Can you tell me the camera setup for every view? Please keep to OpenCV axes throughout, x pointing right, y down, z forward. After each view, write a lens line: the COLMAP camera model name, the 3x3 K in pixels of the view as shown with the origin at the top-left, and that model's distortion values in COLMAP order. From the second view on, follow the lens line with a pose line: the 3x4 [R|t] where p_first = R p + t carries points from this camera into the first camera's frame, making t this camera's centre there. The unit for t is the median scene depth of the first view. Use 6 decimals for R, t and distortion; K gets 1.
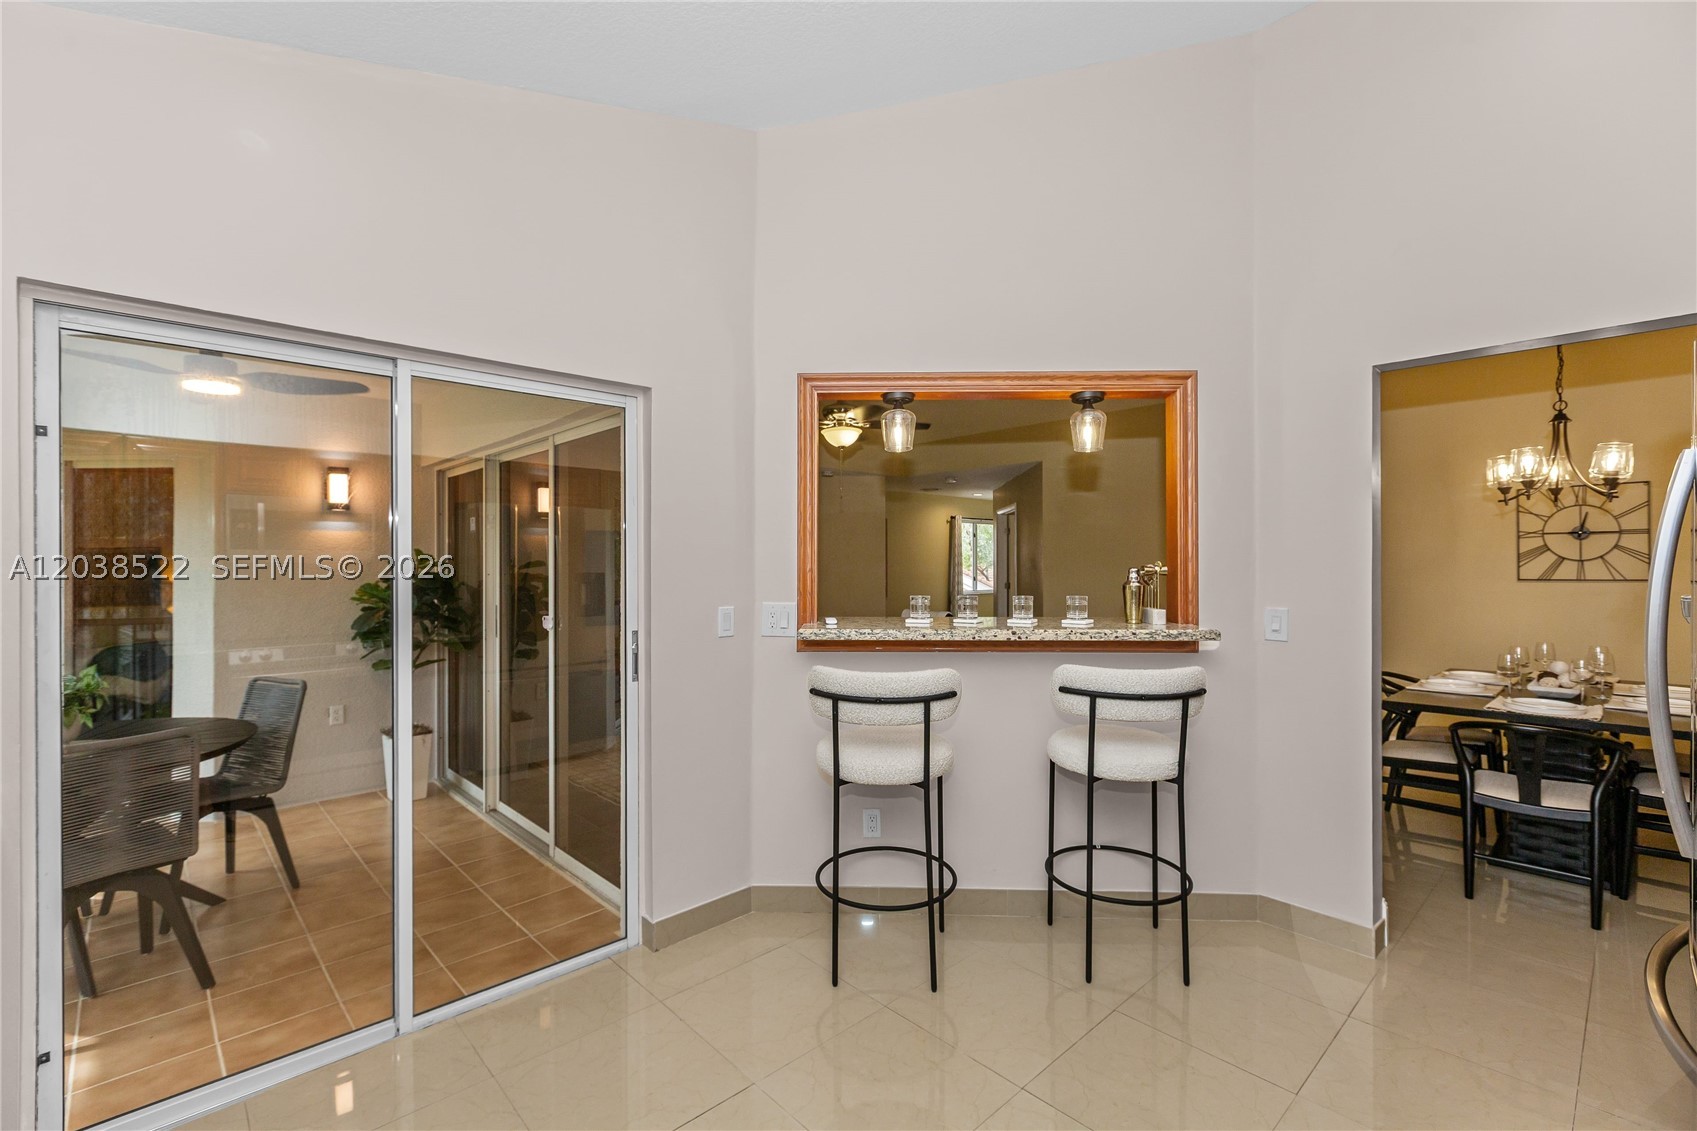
lens RADIAL K [[754.8, 0, 842.2], [0, 754.8, 560.9], [0, 0, 1]] dist [0.000990, -0.001218]
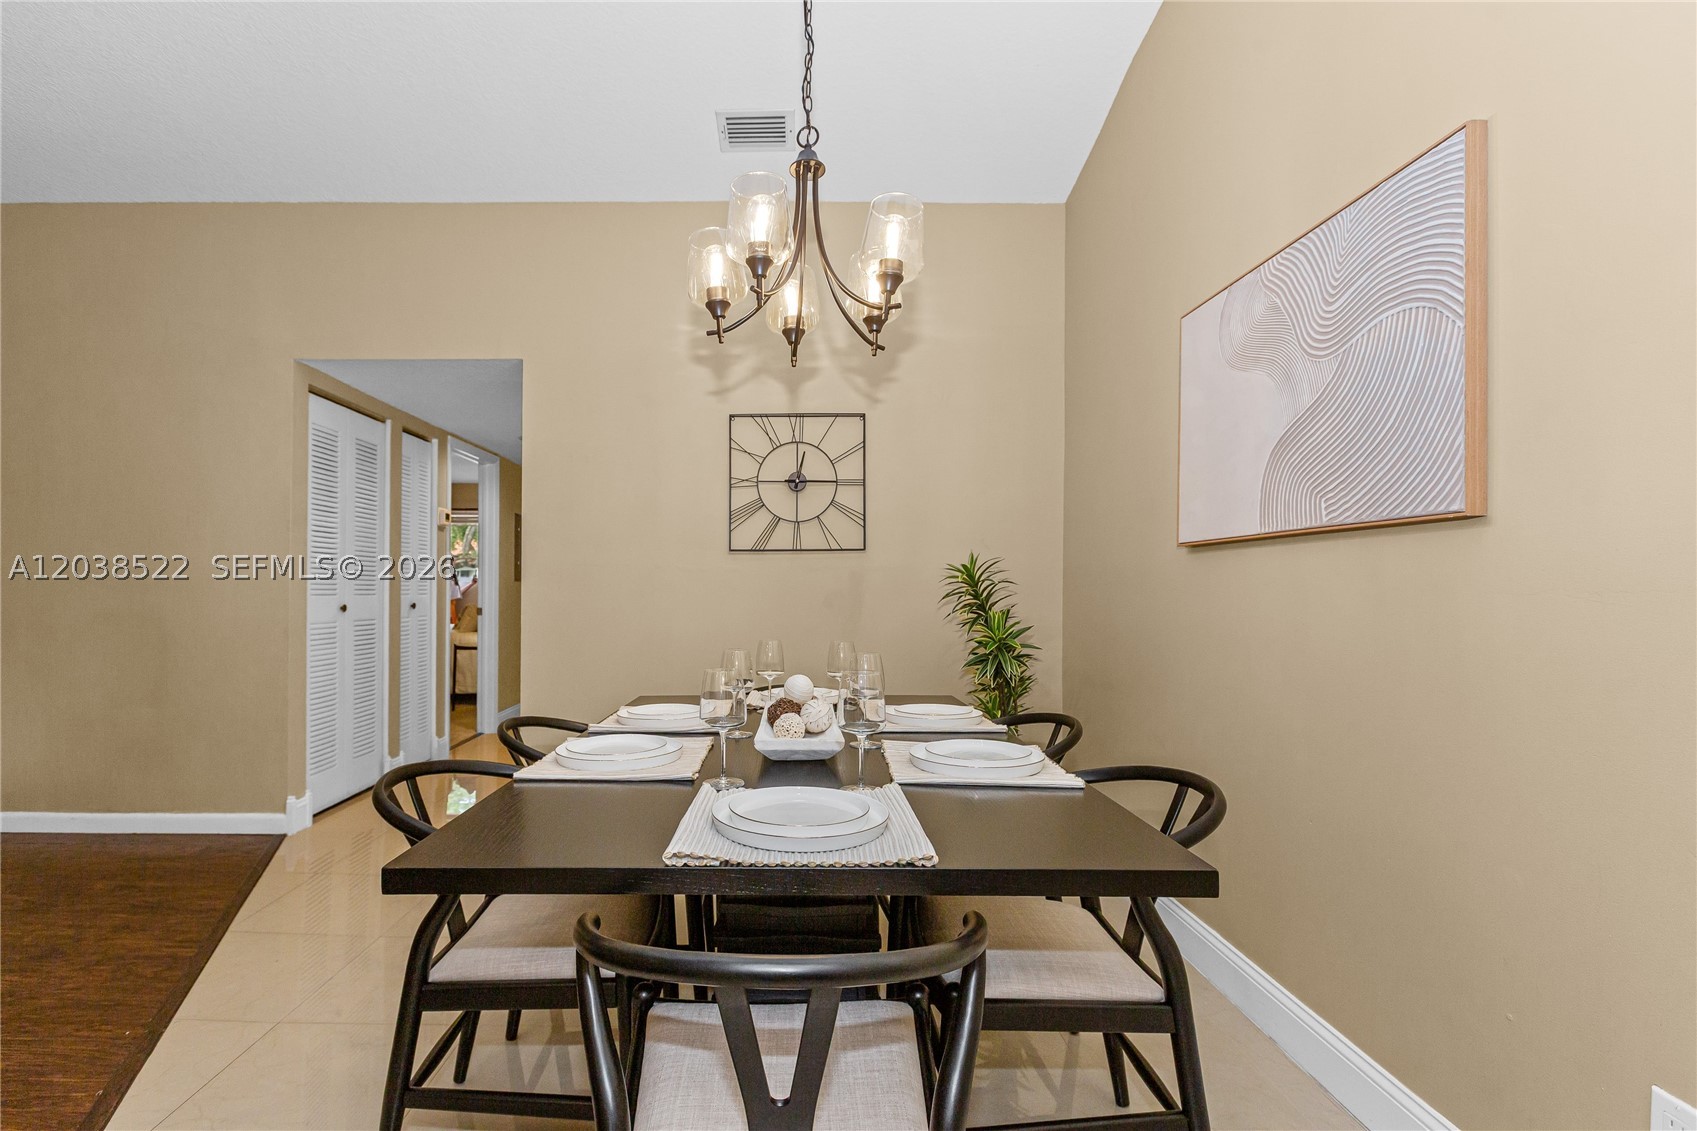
lens RADIAL K [[754.8, 0, 842.2], [0, 754.8, 560.9], [0, 0, 1]] dist [0.000990, -0.001218]
pose [[0.628455, 0.026121, 0.777408, 0.467814], [-0.000951, 0.999461, -0.032814, 0.059769], [-0.777846, 0.019883, 0.628141, 0.535864]]
